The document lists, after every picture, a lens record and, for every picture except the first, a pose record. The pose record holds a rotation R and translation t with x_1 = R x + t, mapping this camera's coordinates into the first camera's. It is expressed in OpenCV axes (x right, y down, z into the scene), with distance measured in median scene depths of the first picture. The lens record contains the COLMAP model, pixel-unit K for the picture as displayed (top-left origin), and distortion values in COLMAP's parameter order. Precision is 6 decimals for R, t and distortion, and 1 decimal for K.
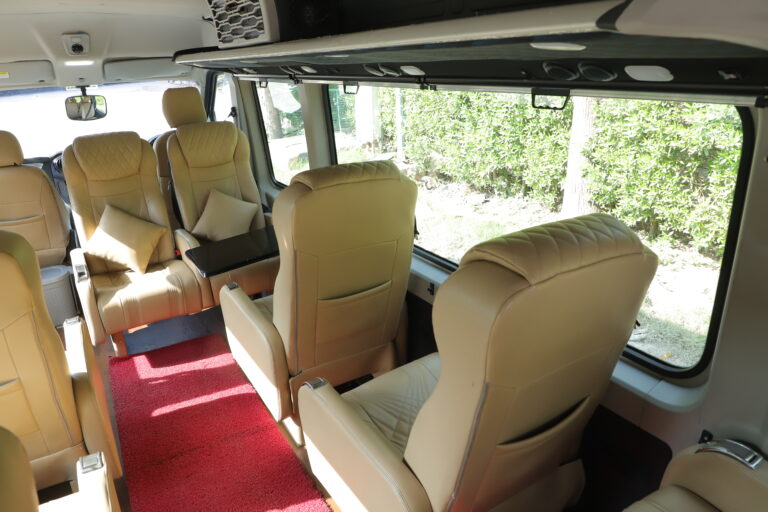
lens RADIAL K [[529.0, 0, 386.1], [0, 529.0, 255.9], [0, 0, 1]] dist [-0.078792, 0.038253]
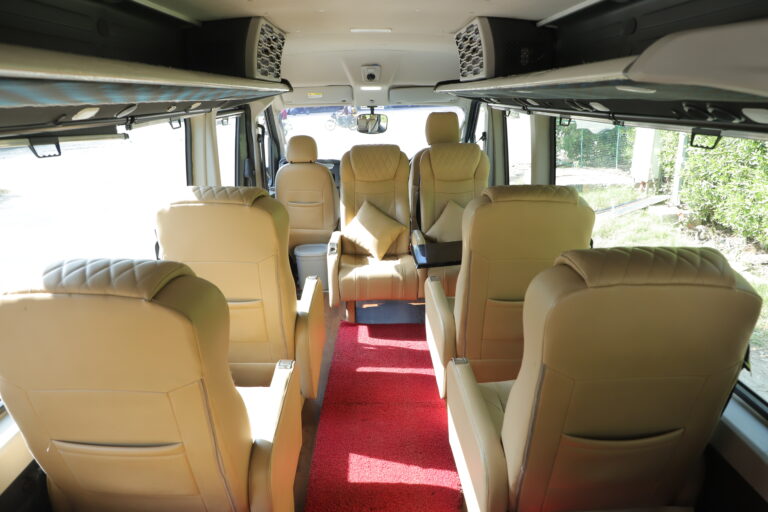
lens RADIAL K [[529.0, 0, 381.2], [0, 529.0, 251.9], [0, 0, 1]] dist [-0.078792, 0.038253]
pose [[0.857050, 0.168150, -0.487022, 0.135220], [-0.196622, 0.980451, -0.007499, 0.024109], [0.476240, 0.102187, 0.873357, -0.078523]]
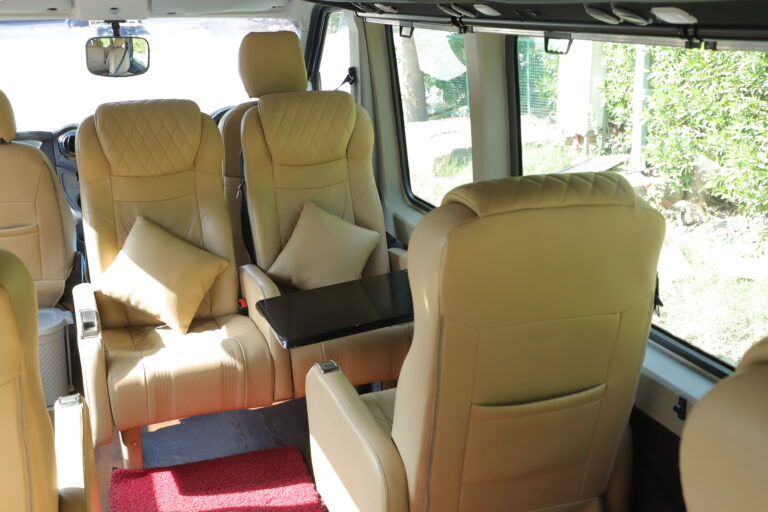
lens RADIAL K [[940.9, 0, 386.0], [0, 940.9, 256.1], [0, 0, 1]] dist [0.137169, 0.000000]
pose [[0.972720, 0.070503, -0.221011, -0.002089], [-0.087961, 0.993650, -0.070157, 0.001537], [0.214662, 0.087684, 0.972745, -0.027445]]
